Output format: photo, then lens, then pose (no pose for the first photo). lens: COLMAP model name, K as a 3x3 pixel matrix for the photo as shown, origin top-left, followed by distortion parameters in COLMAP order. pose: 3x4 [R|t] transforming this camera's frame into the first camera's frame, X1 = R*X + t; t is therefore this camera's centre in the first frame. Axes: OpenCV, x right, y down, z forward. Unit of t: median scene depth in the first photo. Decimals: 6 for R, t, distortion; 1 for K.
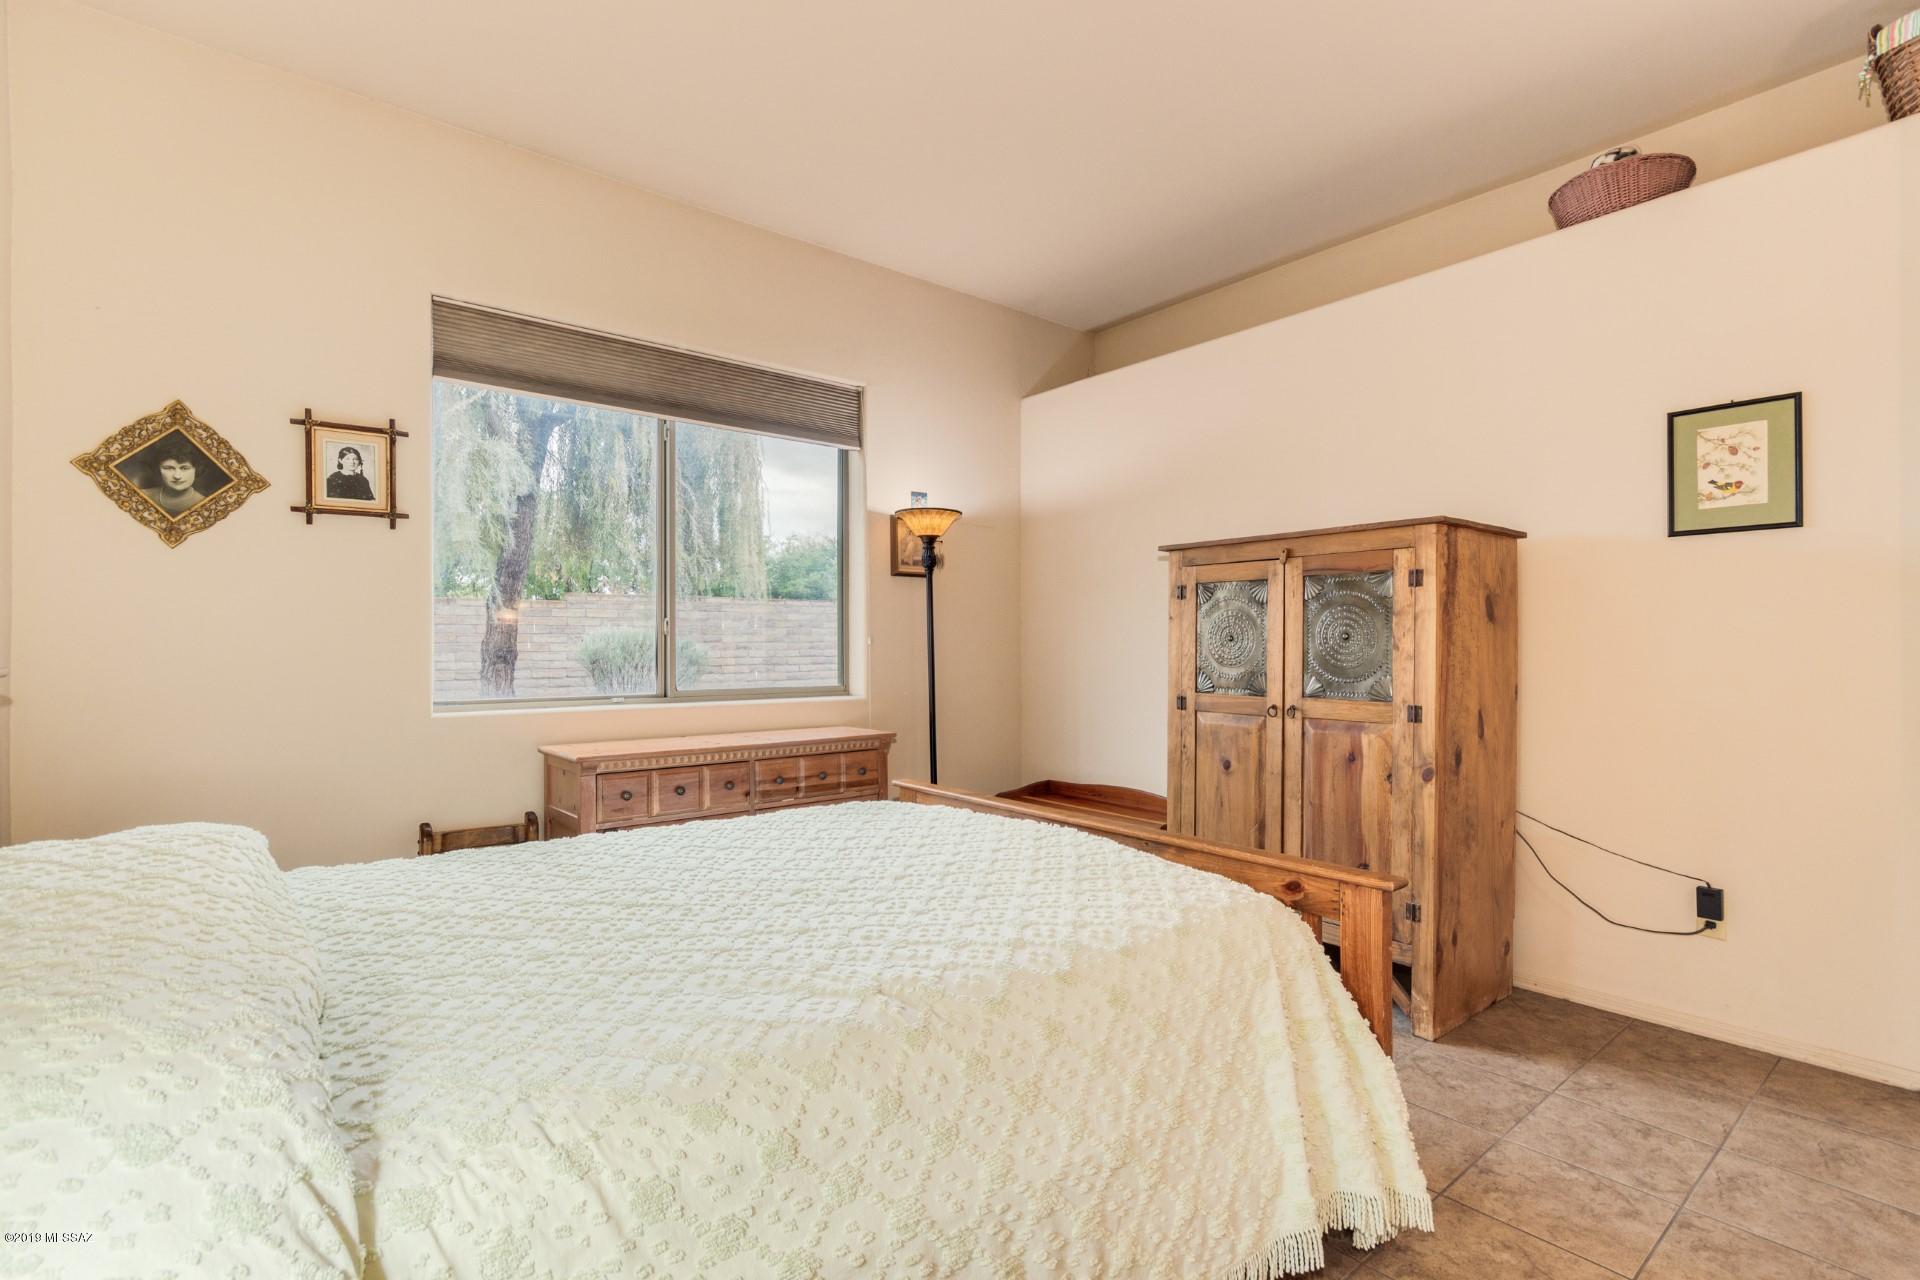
lens RADIAL K [[905.6, 0, 953.9], [0, 905.6, 637.3], [0, 0, 1]] dist [0.000739, 0.002169]
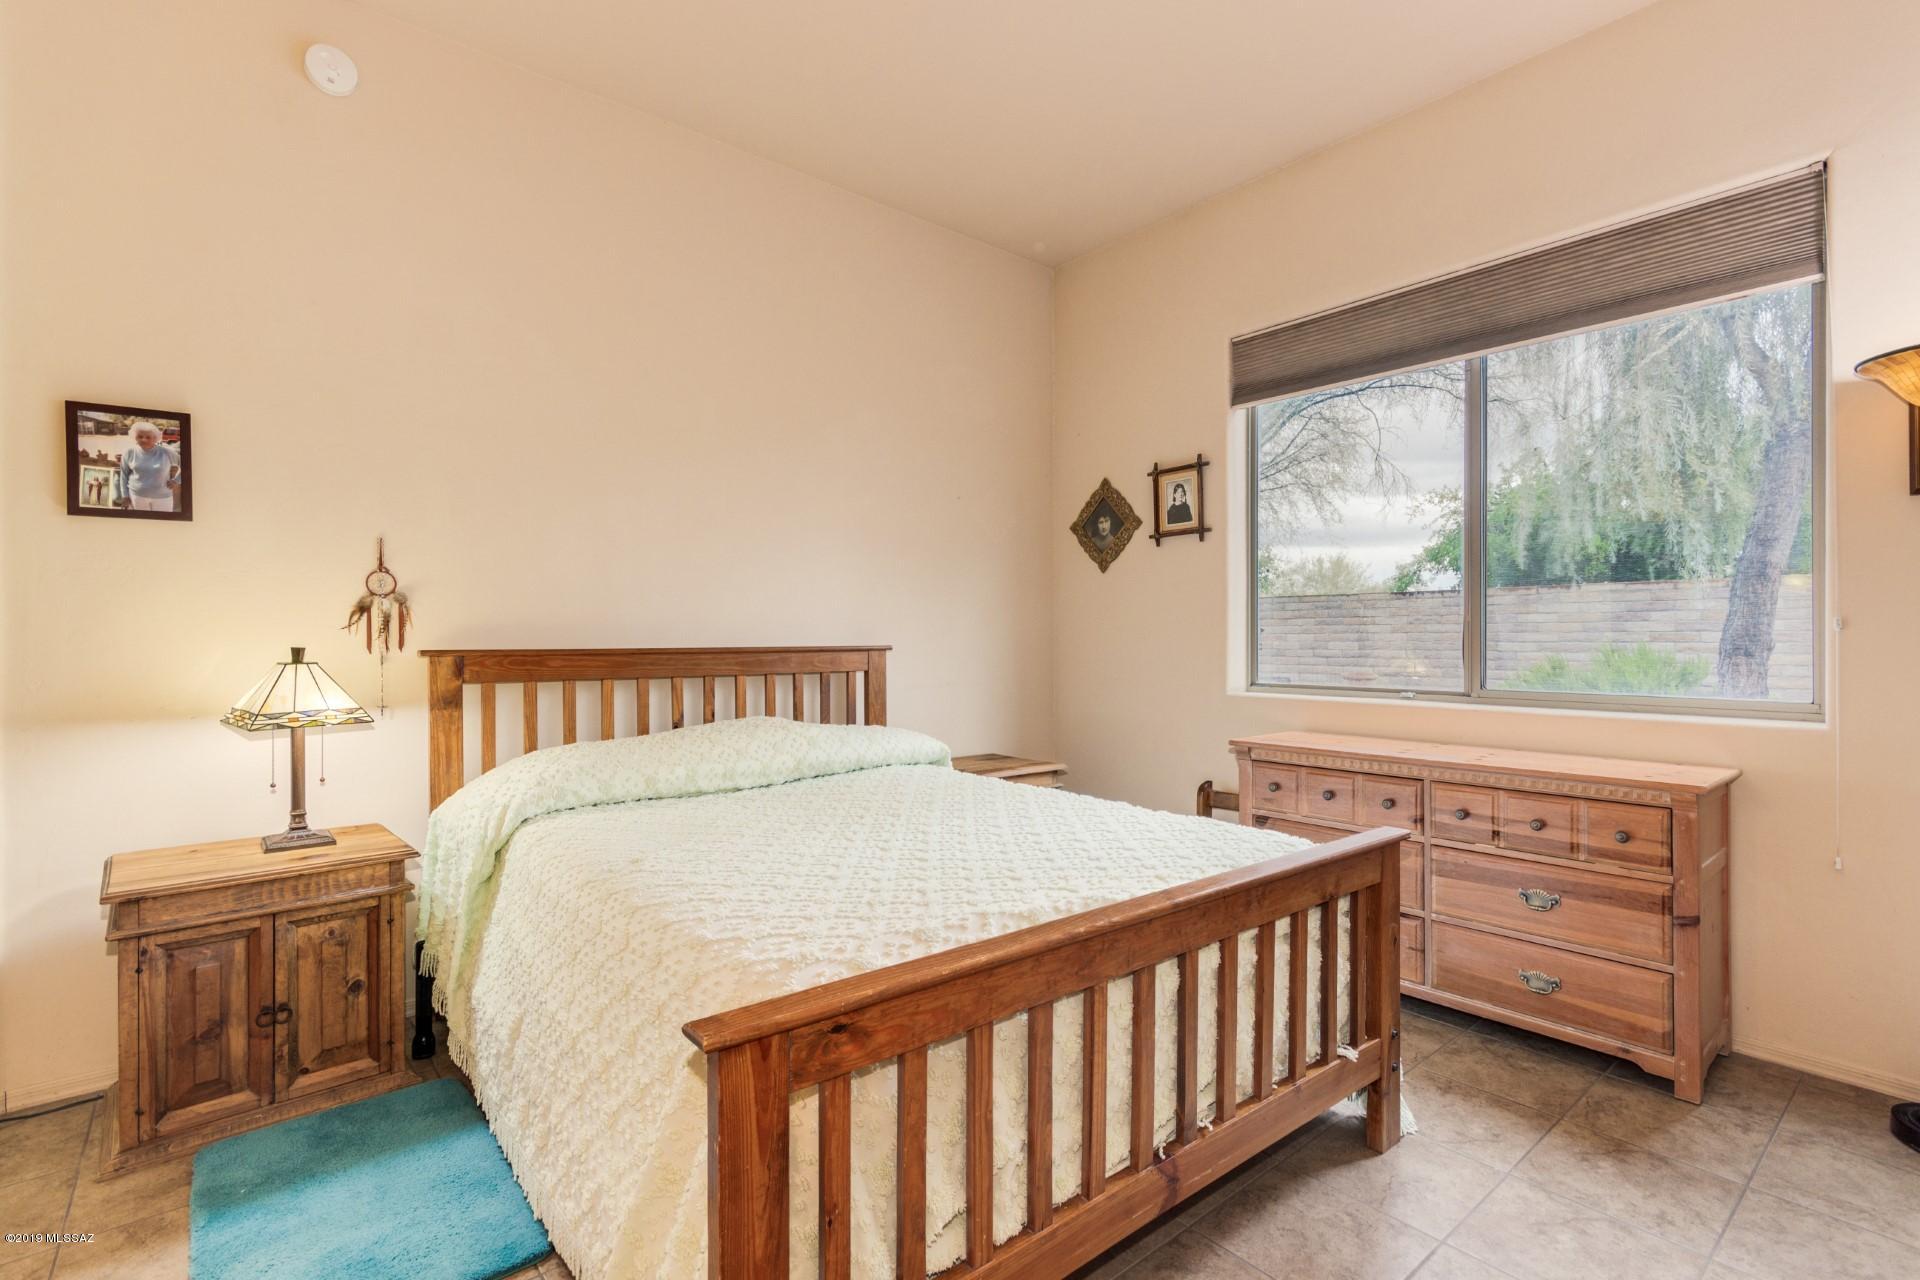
lens RADIAL K [[905.6, 0, 955.0], [0, 905.6, 635.3], [0, 0, 1]] dist [0.000739, 0.002169]
pose [[-0.003379, -0.012890, -0.999911, 0.626978], [-0.003443, 0.999911, -0.012879, 0.026382], [0.999988, 0.003400, -0.003424, 0.674530]]
